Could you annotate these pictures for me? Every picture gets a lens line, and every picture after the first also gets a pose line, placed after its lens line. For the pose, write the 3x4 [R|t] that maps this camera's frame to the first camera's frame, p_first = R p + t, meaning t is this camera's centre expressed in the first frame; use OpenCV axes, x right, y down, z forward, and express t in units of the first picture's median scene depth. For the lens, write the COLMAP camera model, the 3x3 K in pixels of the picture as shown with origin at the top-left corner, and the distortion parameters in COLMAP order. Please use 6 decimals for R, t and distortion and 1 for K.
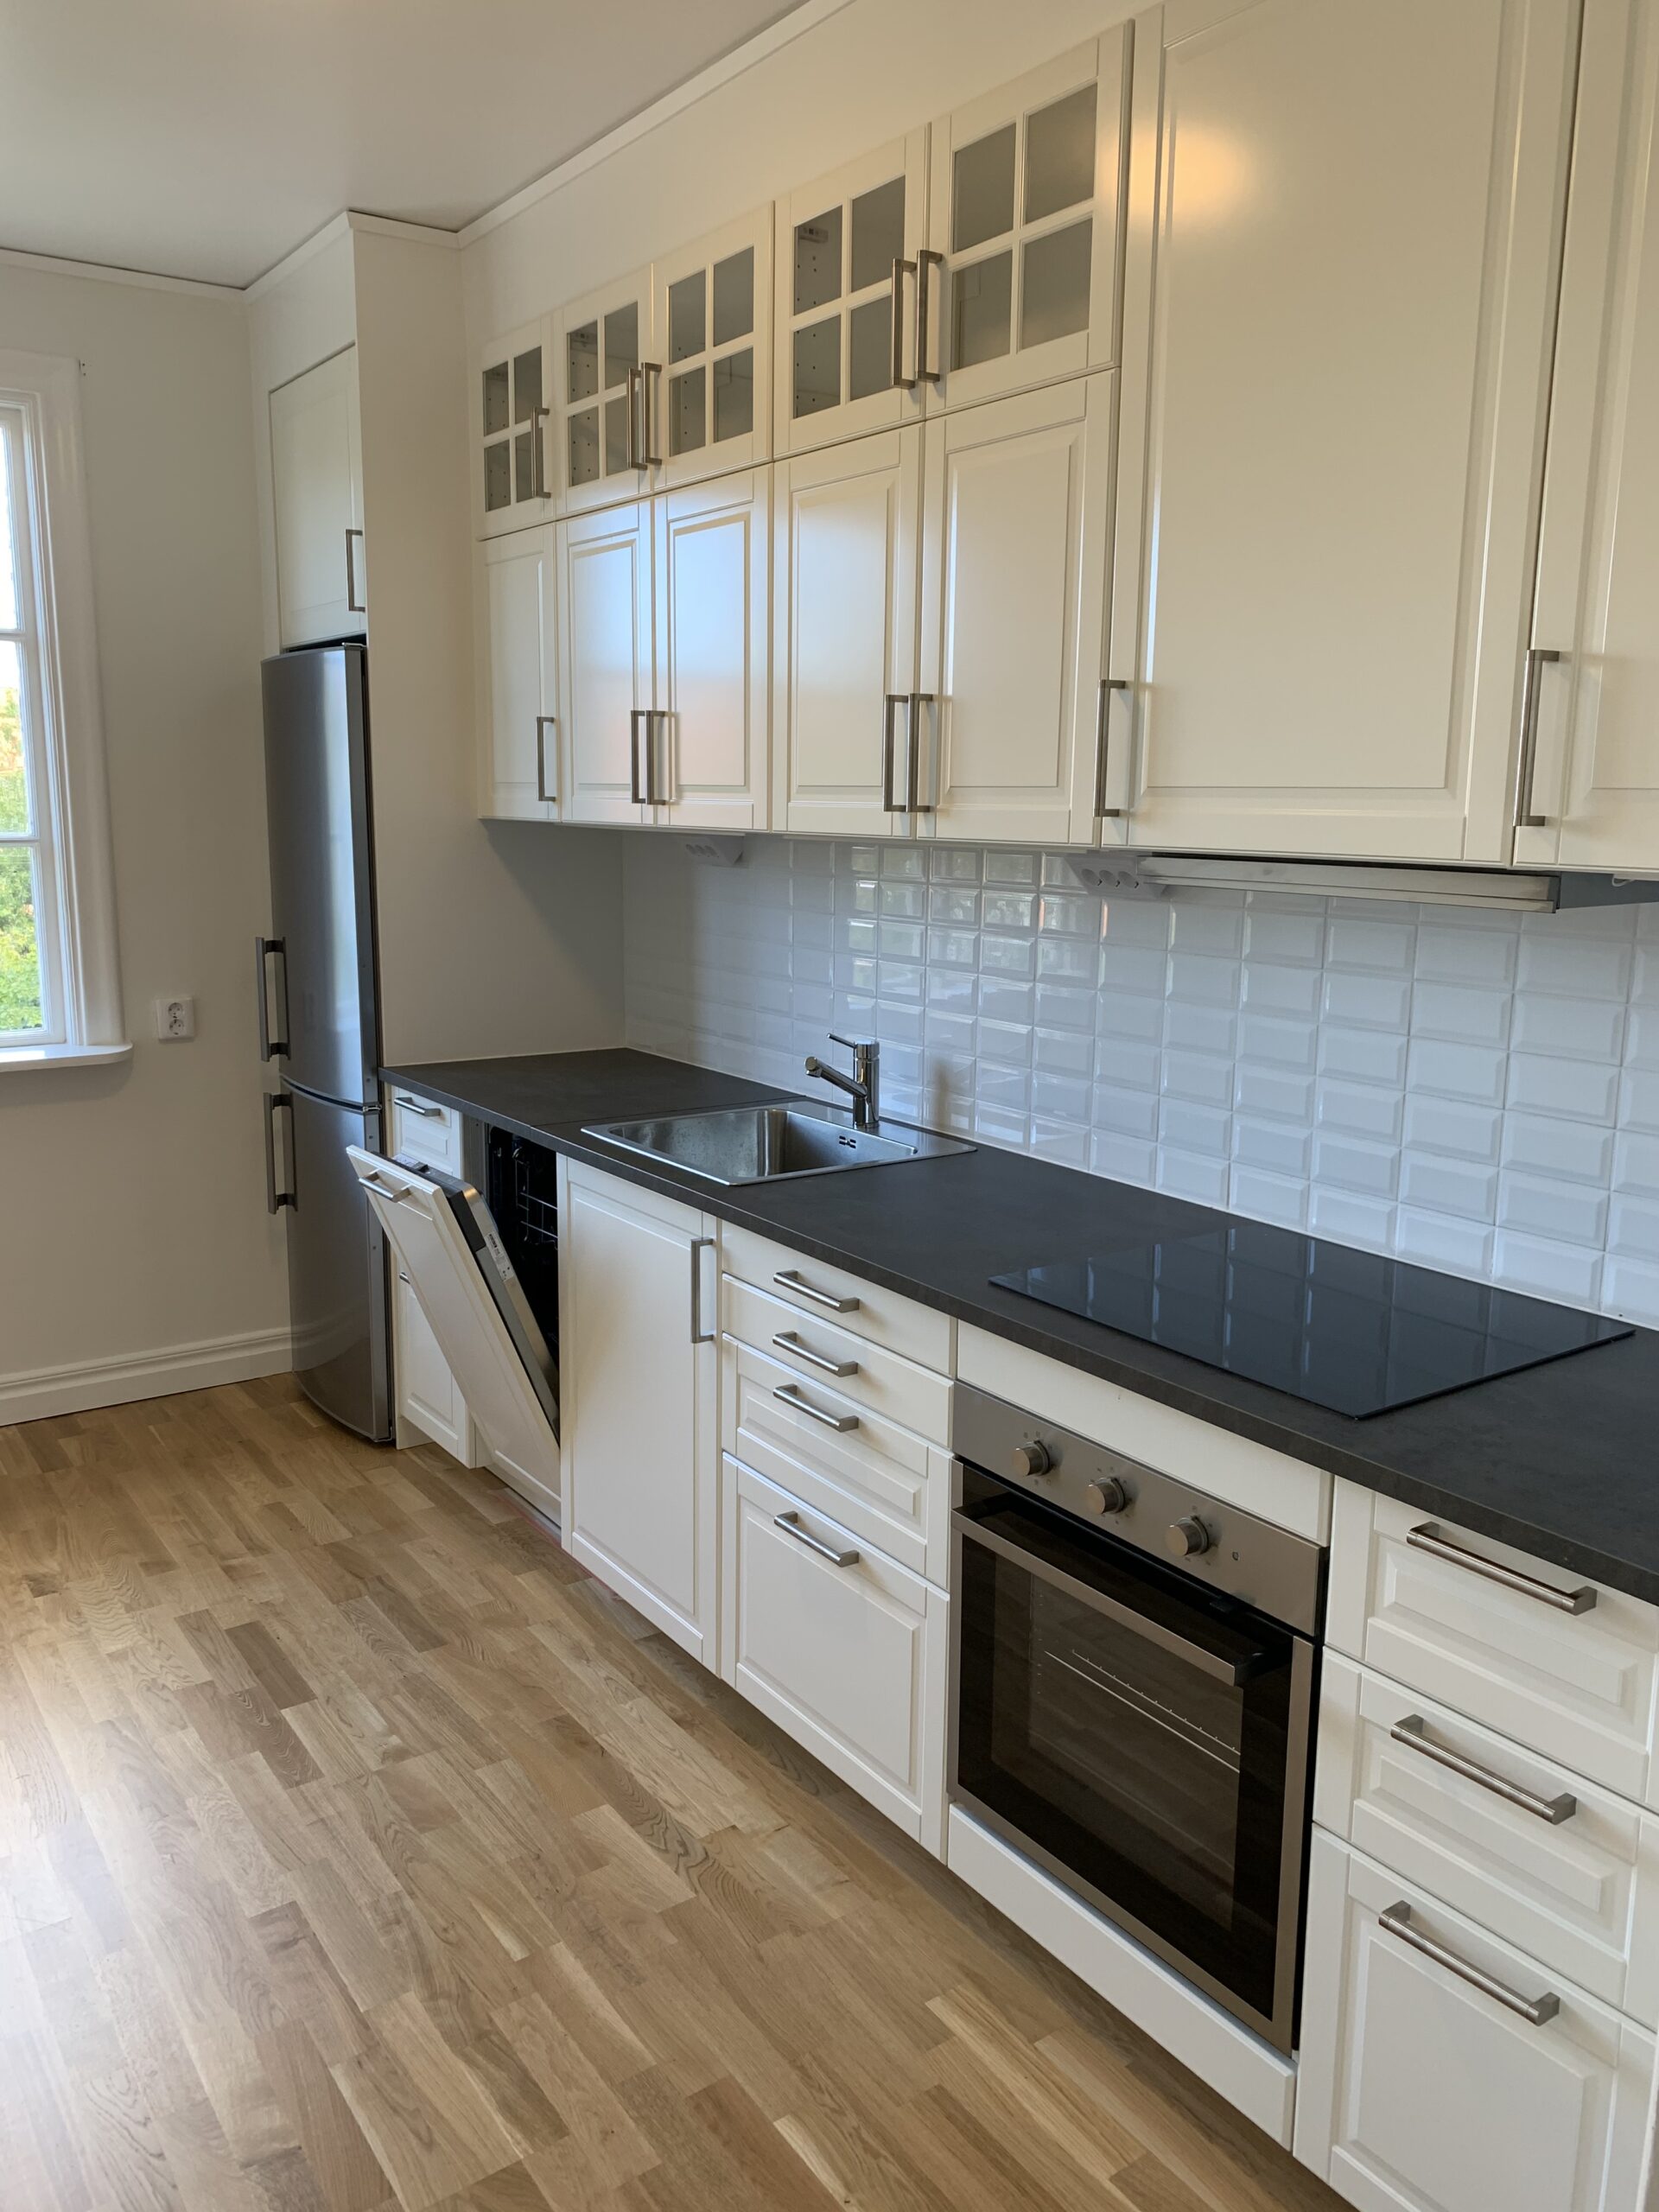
lens RADIAL K [[1768.7, 0, 829.5], [0, 1768.7, 1106.0], [0, 0, 1]] dist [0.004701, -0.002976]
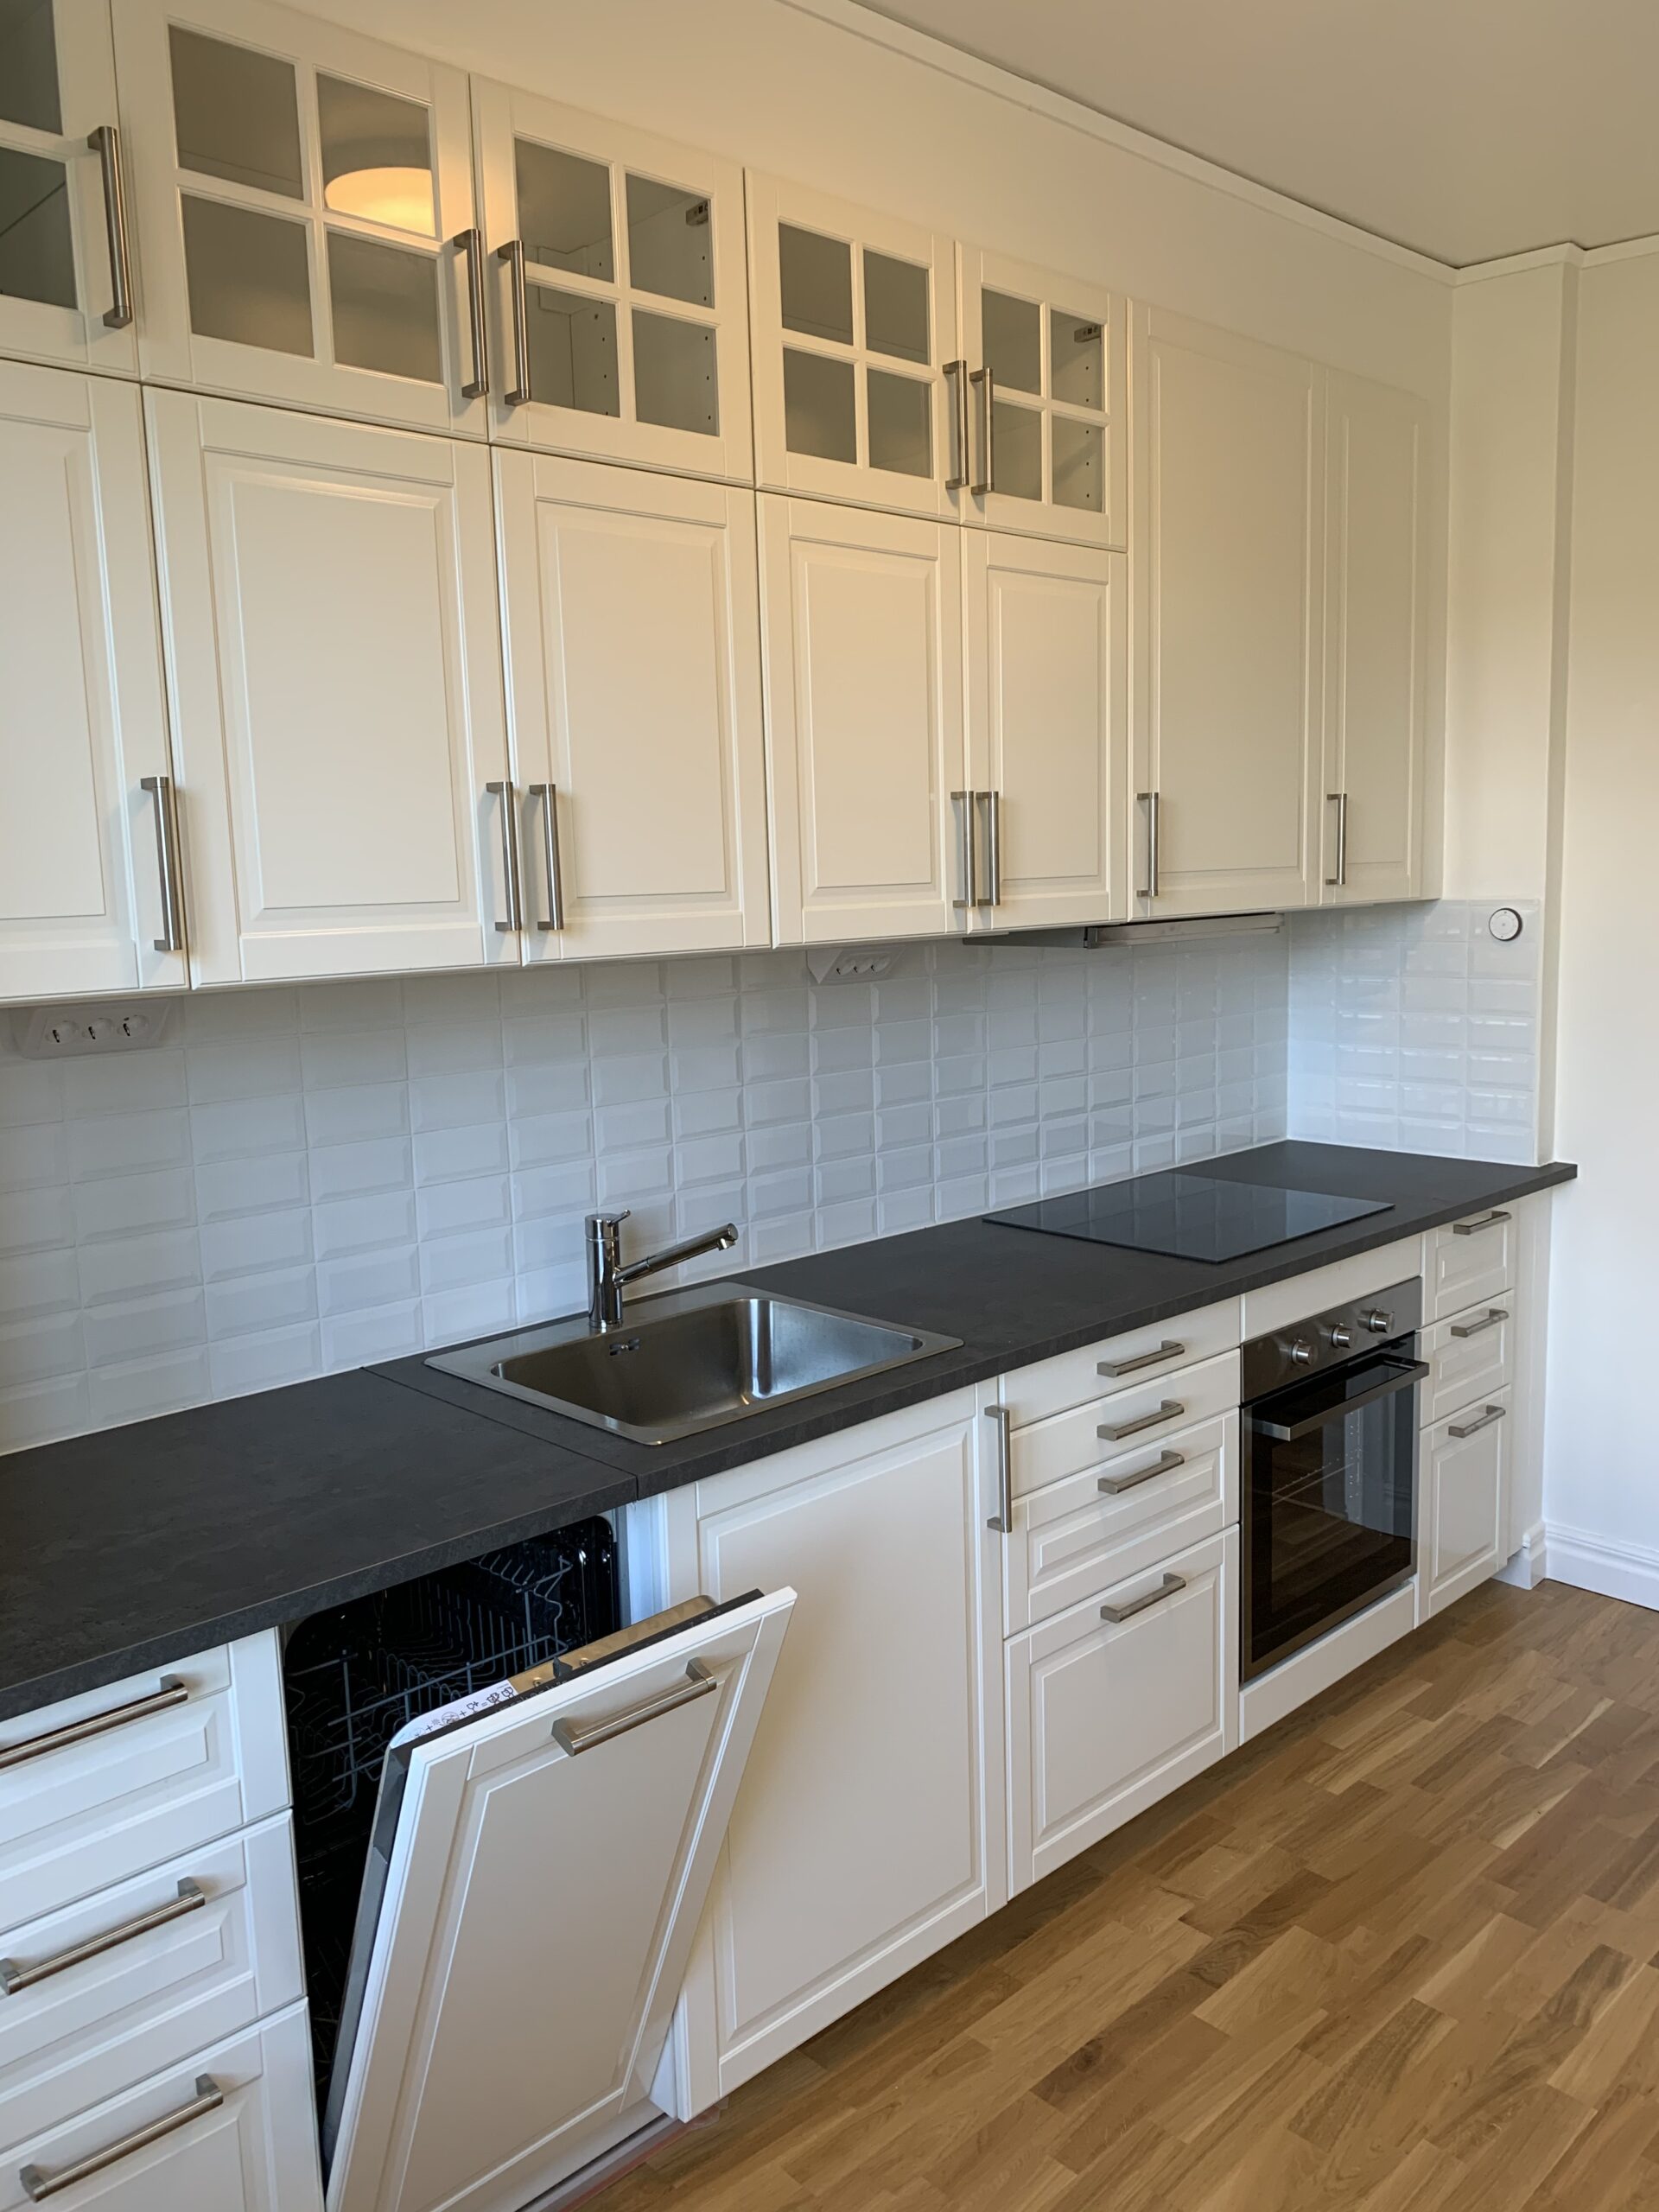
lens RADIAL K [[1673.7, 0, 828.8], [0, 1673.7, 1121.8], [0, 0, 1]] dist [-0.006687, -0.023518]
pose [[-0.171302, -0.145204, 0.974459, -0.916648], [0.209879, 0.960998, 0.180094, -0.245986], [-0.962604, 0.235369, -0.134146, 1.280763]]
